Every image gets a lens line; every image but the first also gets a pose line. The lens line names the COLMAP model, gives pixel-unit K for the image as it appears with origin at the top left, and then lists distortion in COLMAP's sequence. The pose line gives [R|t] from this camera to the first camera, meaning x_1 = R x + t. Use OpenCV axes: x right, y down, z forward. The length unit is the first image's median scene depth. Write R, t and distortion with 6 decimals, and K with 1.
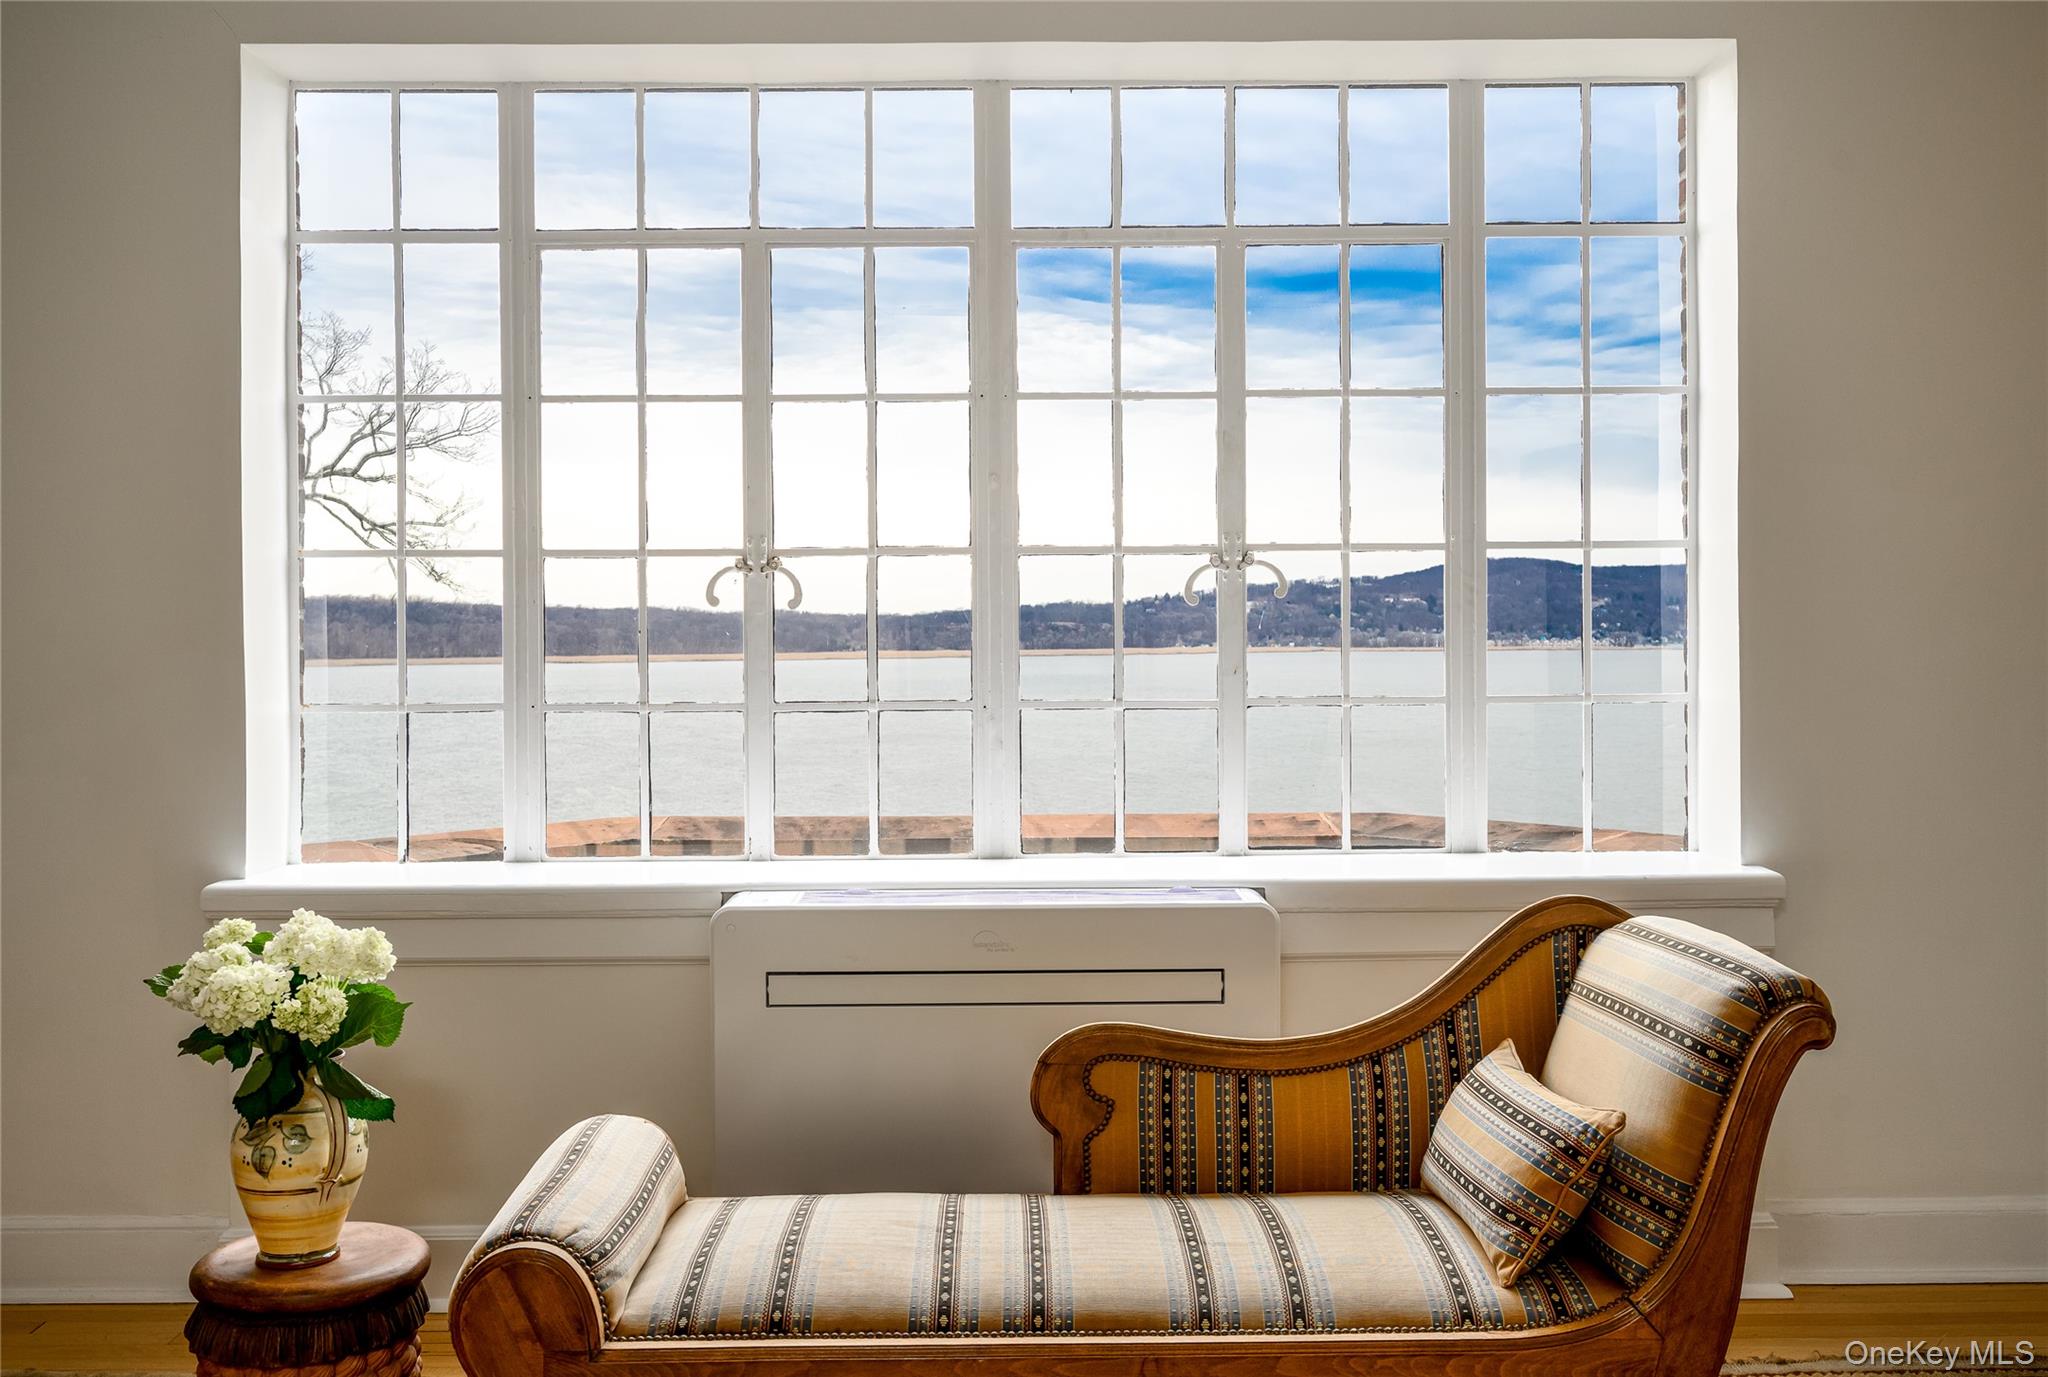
lens RADIAL K [[1913.0, 0, 1023.6], [0, 1913.0, 643.9], [0, 0, 1]] dist [-0.006011, 0.000252]
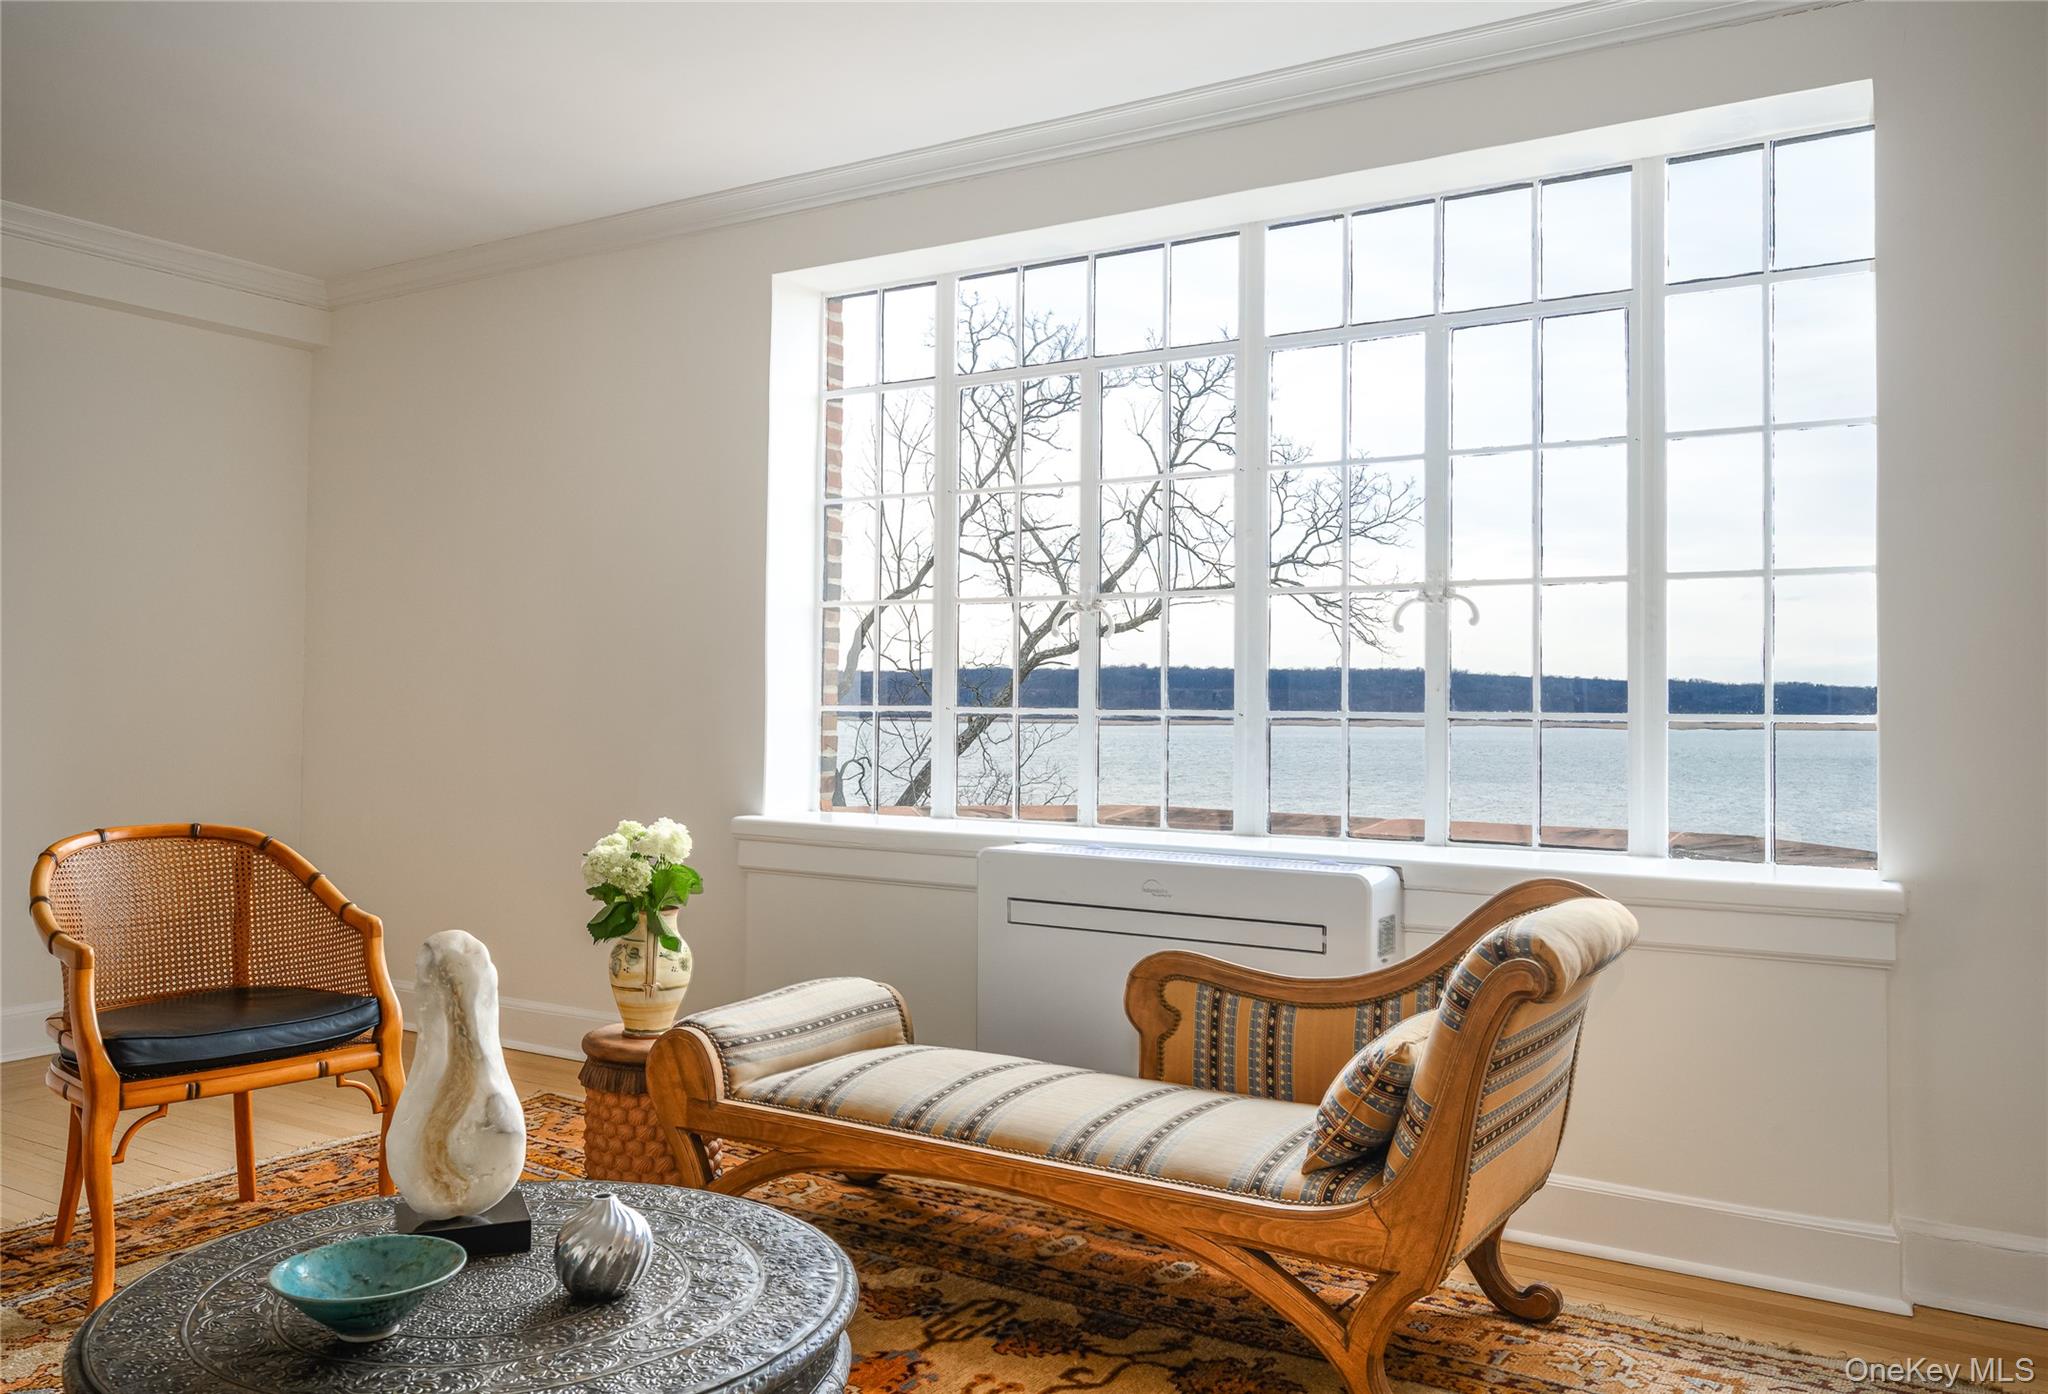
lens RADIAL K [[1624.9, 0, 1005.8], [0, 1624.9, 658.4], [0, 0, 1]] dist [-0.000836, -0.005458]
pose [[0.832700, -0.000839, -0.553724, 0.553179], [-0.017977, 0.999431, -0.028549, 0.035754], [0.553433, 0.033727, 0.832211, 0.021954]]
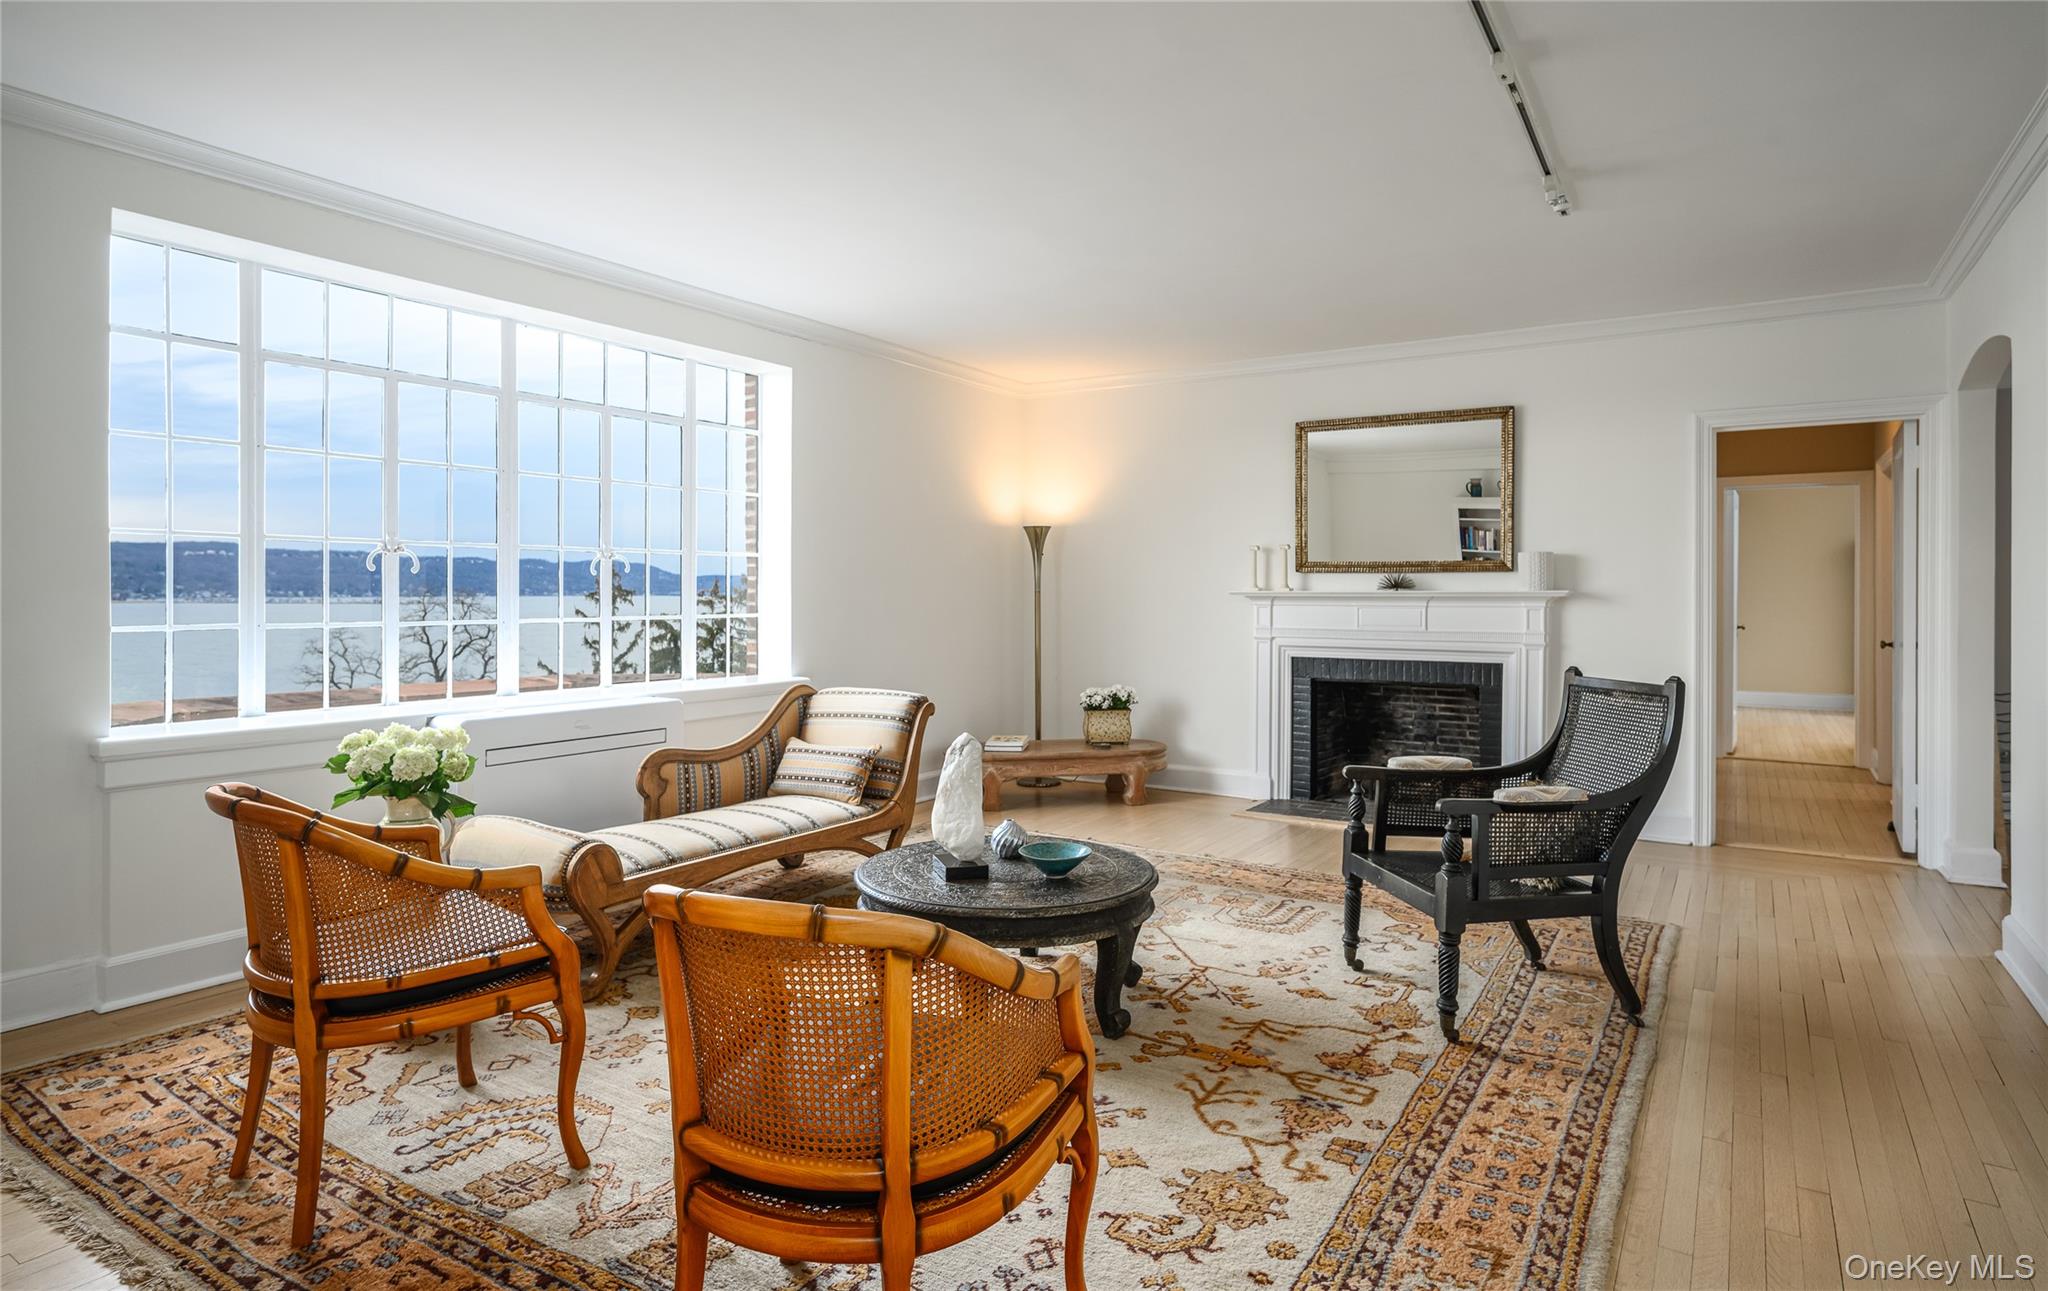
lens RADIAL K [[1117.7, 0, 1021.0], [0, 1117.7, 607.9], [0, 0, 1]] dist [-0.002169, -0.000928]
pose [[0.550739, -0.000814, 0.834677, -0.888431], [-0.002495, 0.999993, 0.002622, 0.016386], [-0.834674, -0.003527, 0.550734, -0.151774]]
